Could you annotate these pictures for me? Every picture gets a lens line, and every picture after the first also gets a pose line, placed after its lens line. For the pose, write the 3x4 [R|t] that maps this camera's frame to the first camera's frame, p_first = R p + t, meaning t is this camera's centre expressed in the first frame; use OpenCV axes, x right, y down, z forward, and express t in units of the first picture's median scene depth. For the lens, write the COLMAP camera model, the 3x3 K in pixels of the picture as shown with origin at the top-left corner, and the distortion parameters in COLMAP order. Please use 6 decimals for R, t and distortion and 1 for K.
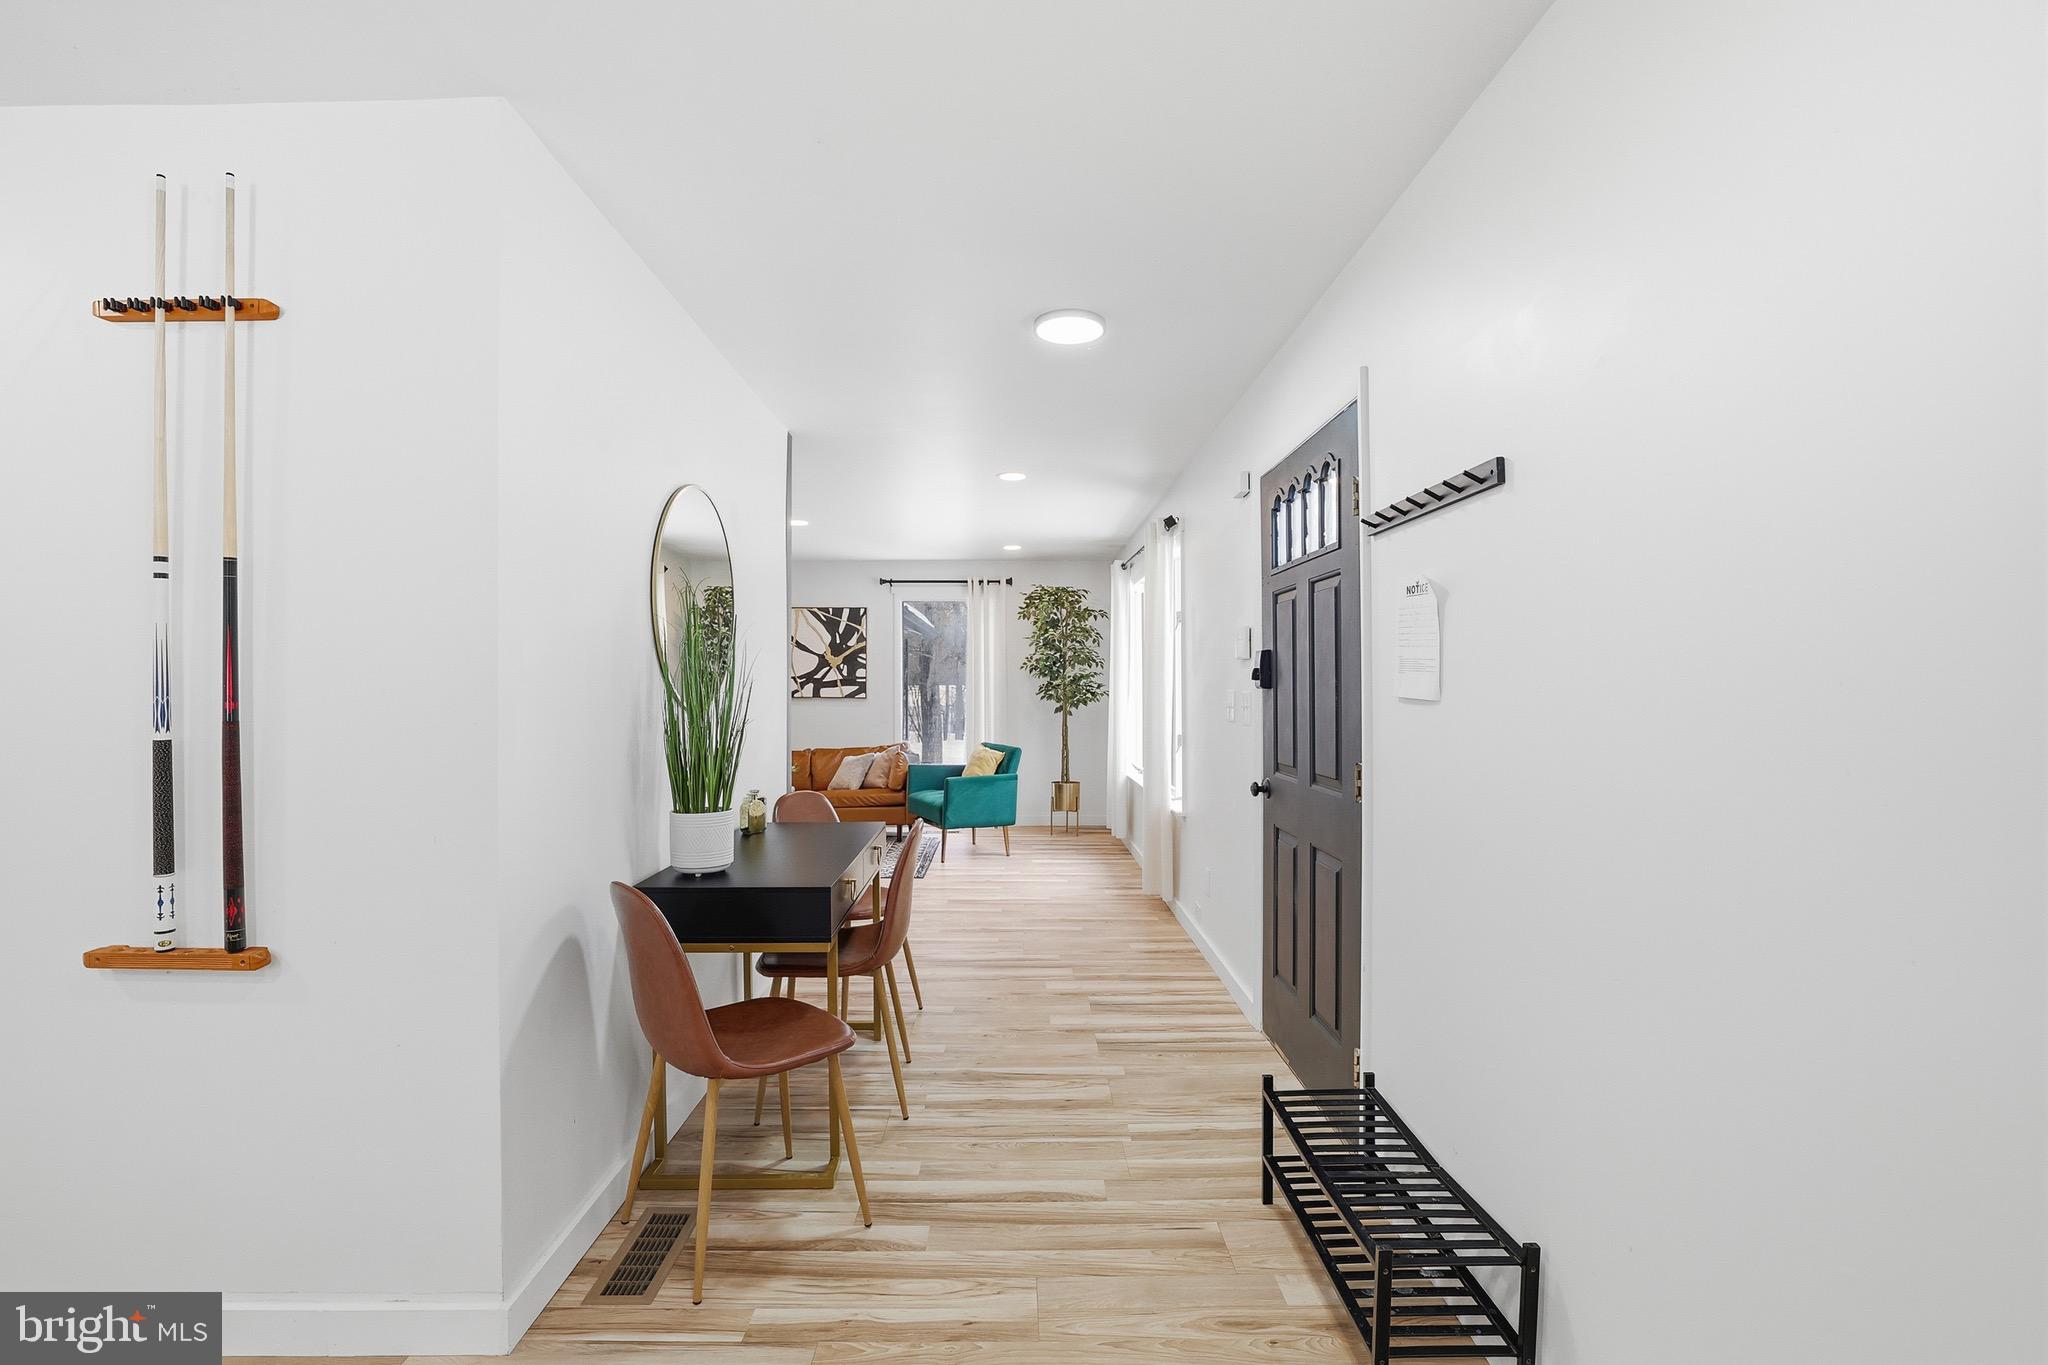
lens RADIAL K [[877.8, 0, 1021.5], [0, 877.8, 675.3], [0, 0, 1]] dist [-0.042688, 0.011959]
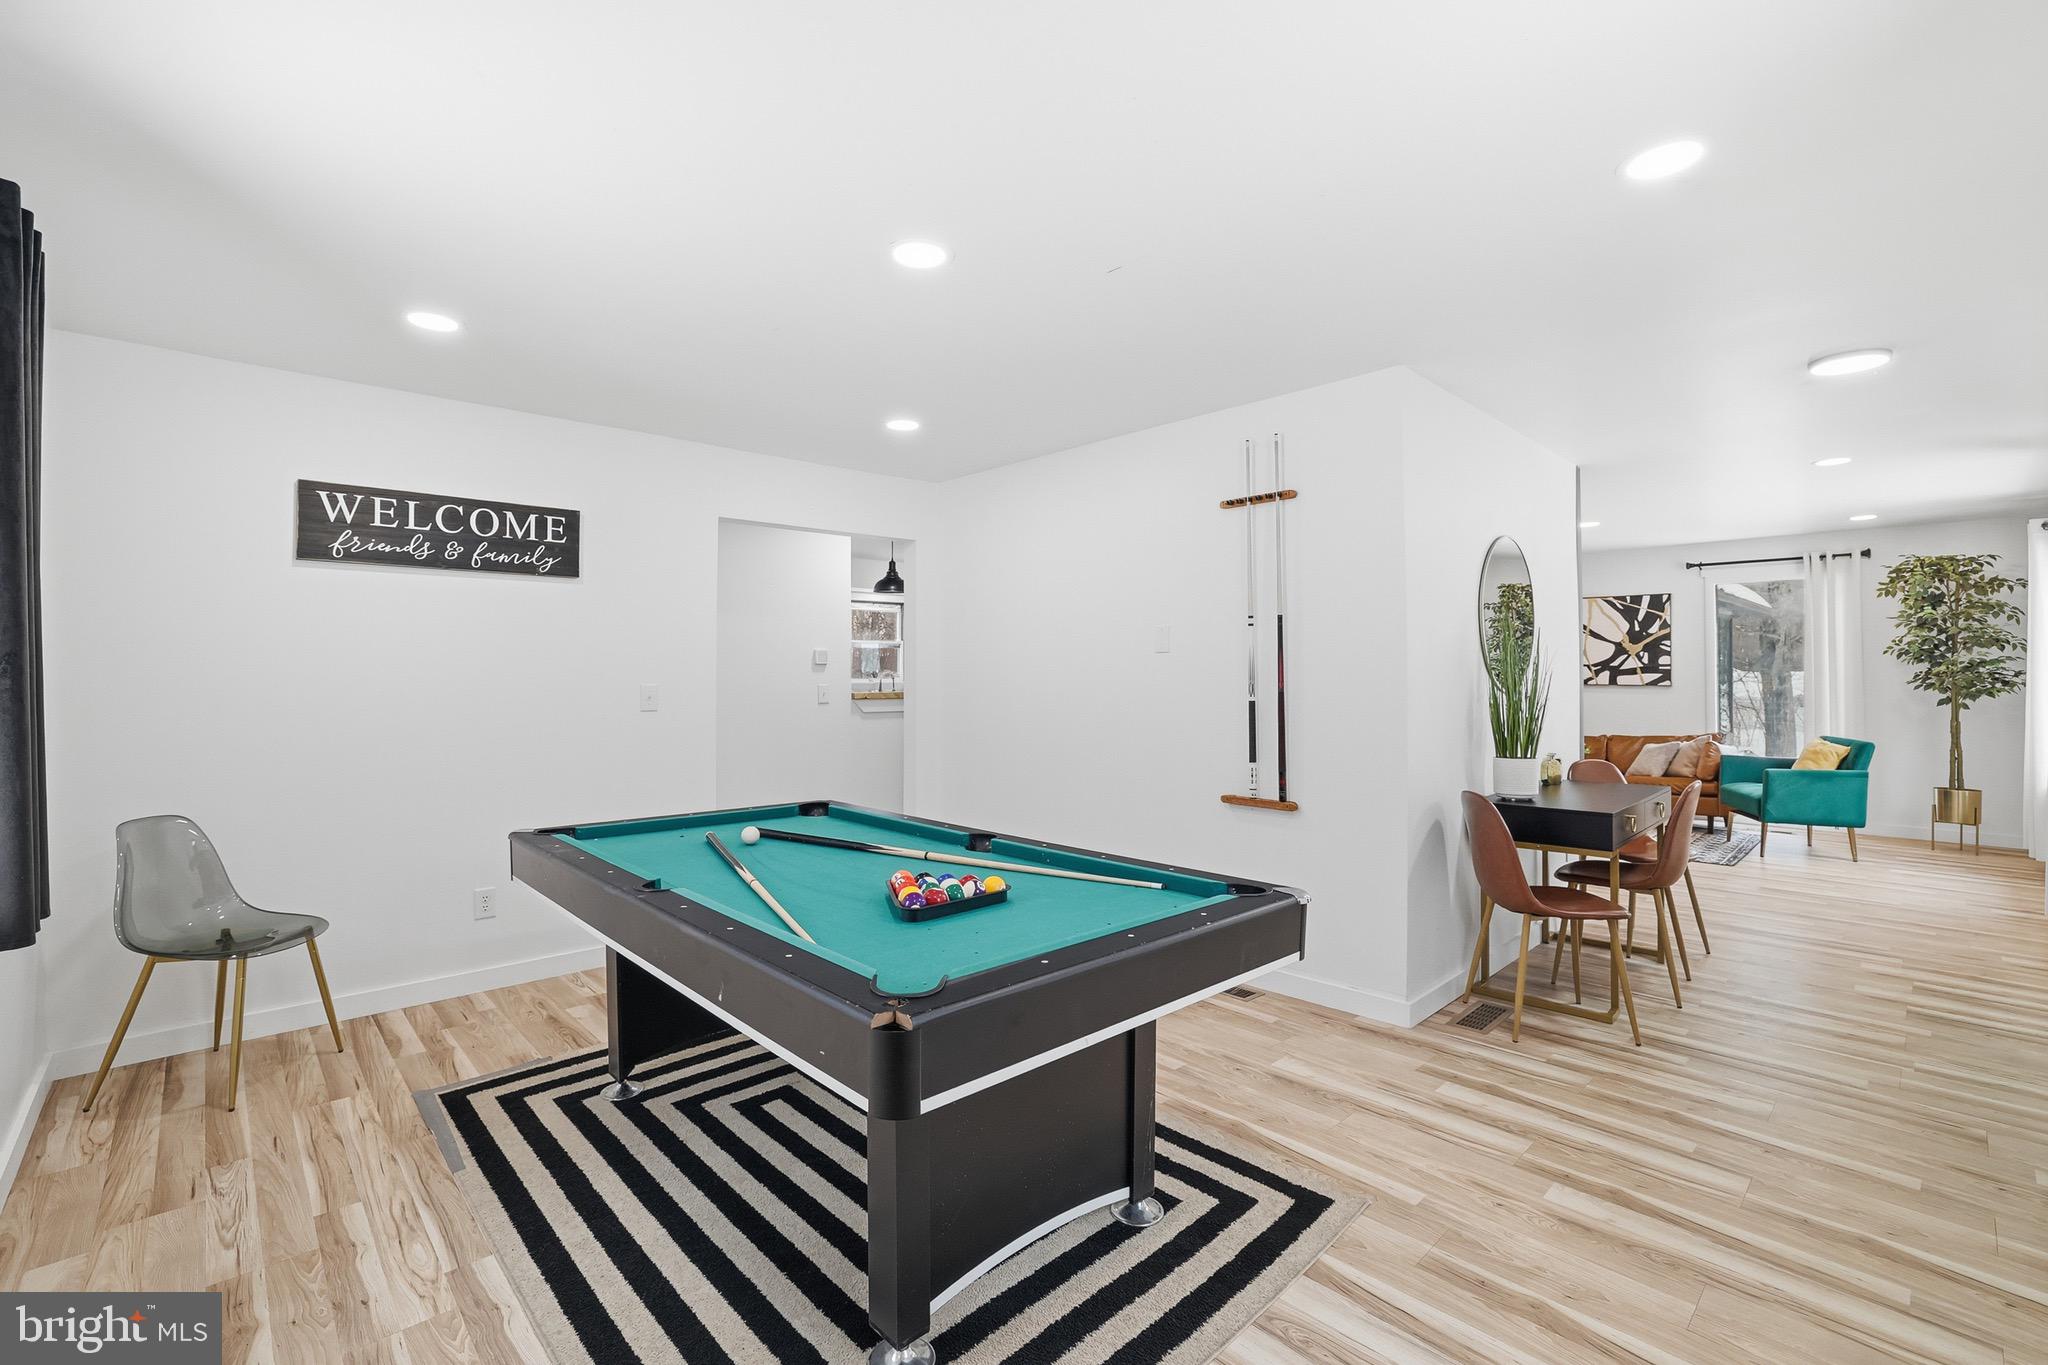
lens RADIAL K [[877.8, 0, 1019.7], [0, 877.8, 670.9], [0, 0, 1]] dist [-0.042688, 0.011959]
pose [[0.669058, -0.002358, -0.743206, 0.088019], [0.010167, 0.999930, 0.005981, -0.006546], [0.743141, -0.011558, 0.669036, -0.325060]]
